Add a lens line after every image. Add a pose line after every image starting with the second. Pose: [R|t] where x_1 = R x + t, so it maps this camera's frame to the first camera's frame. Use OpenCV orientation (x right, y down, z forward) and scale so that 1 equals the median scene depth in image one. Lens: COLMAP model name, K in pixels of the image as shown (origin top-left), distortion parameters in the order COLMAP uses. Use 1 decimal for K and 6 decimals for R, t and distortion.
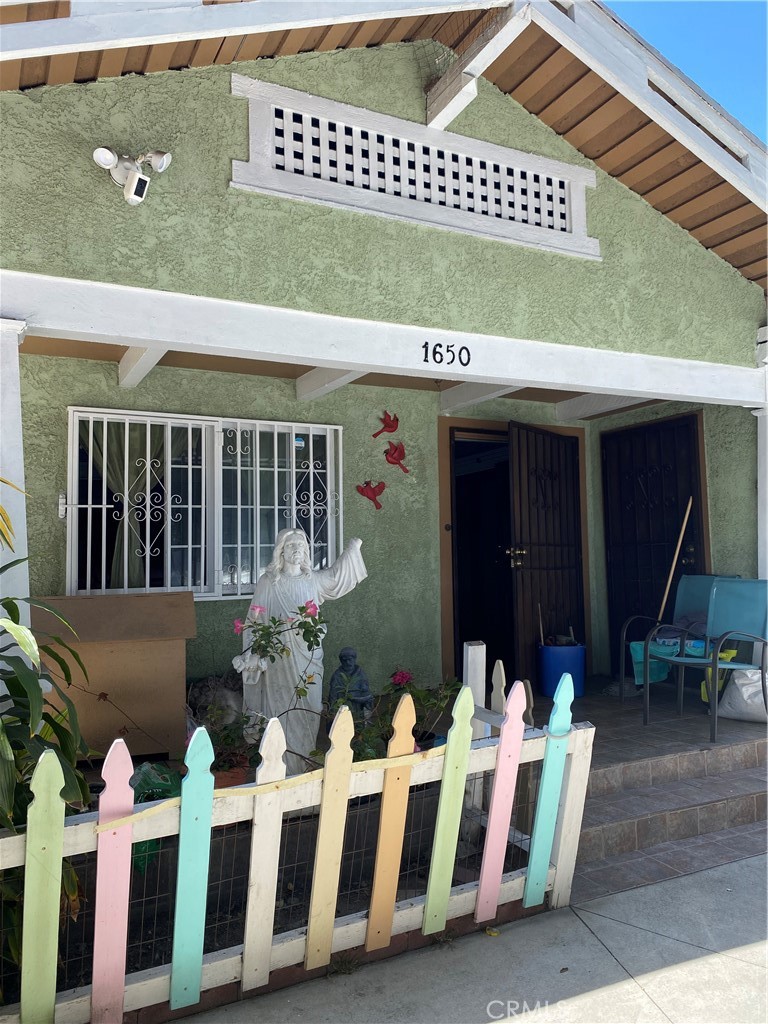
lens RADIAL K [[772.8, 0, 398.7], [0, 772.8, 505.0], [0, 0, 1]] dist [0.024560, -0.053895]
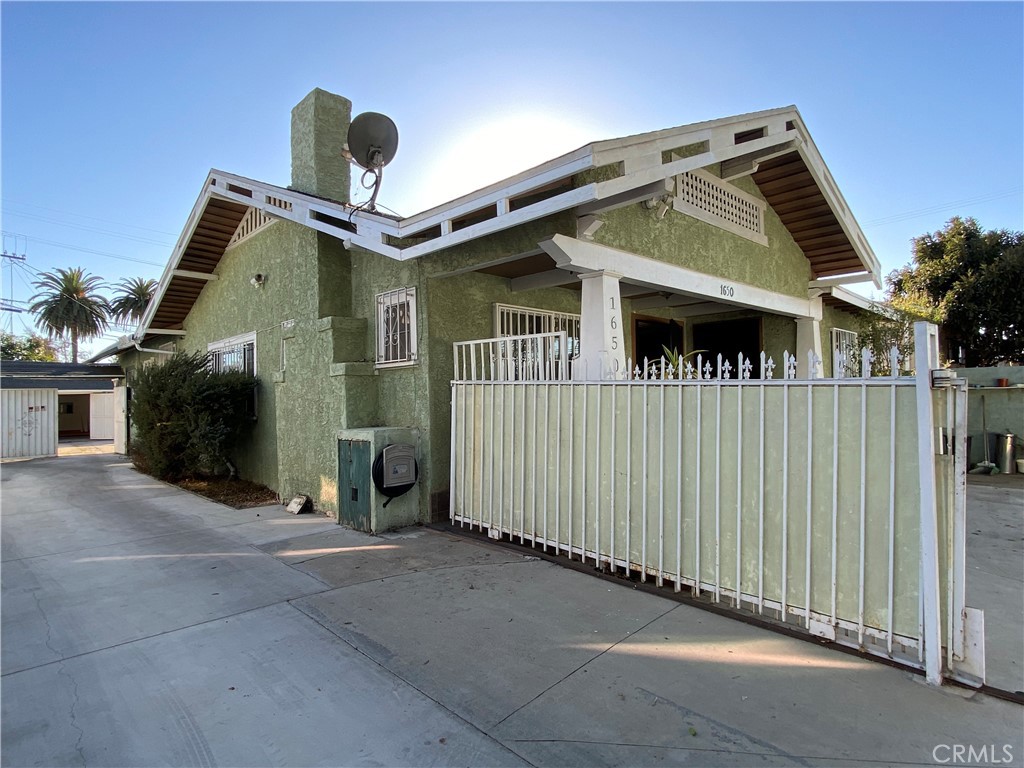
lens RADIAL K [[554.1, 0, 511.7], [0, 554.1, 387.7], [0, 0, 1]] dist [0.017798, -0.002712]
pose [[0.961624, 0.009530, 0.274205, -0.919246], [-0.023897, 0.998508, 0.049101, 0.007106], [-0.273327, -0.053769, 0.960417, -0.309276]]
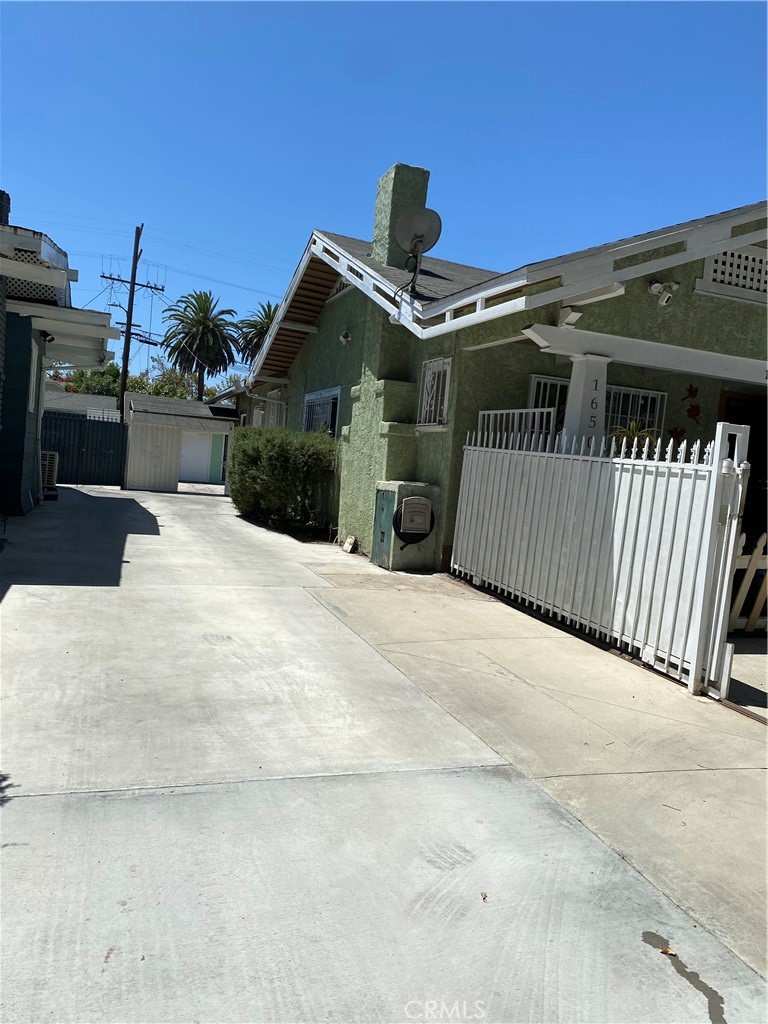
lens RADIAL K [[772.8, 0, 390.7], [0, 772.8, 509.9], [0, 0, 1]] dist [0.024560, -0.053895]
pose [[0.984013, 0.117816, -0.133557, -0.589679], [-0.099934, 0.985997, 0.133500, -0.026955], [0.147415, -0.118019, 0.982008, -1.080161]]
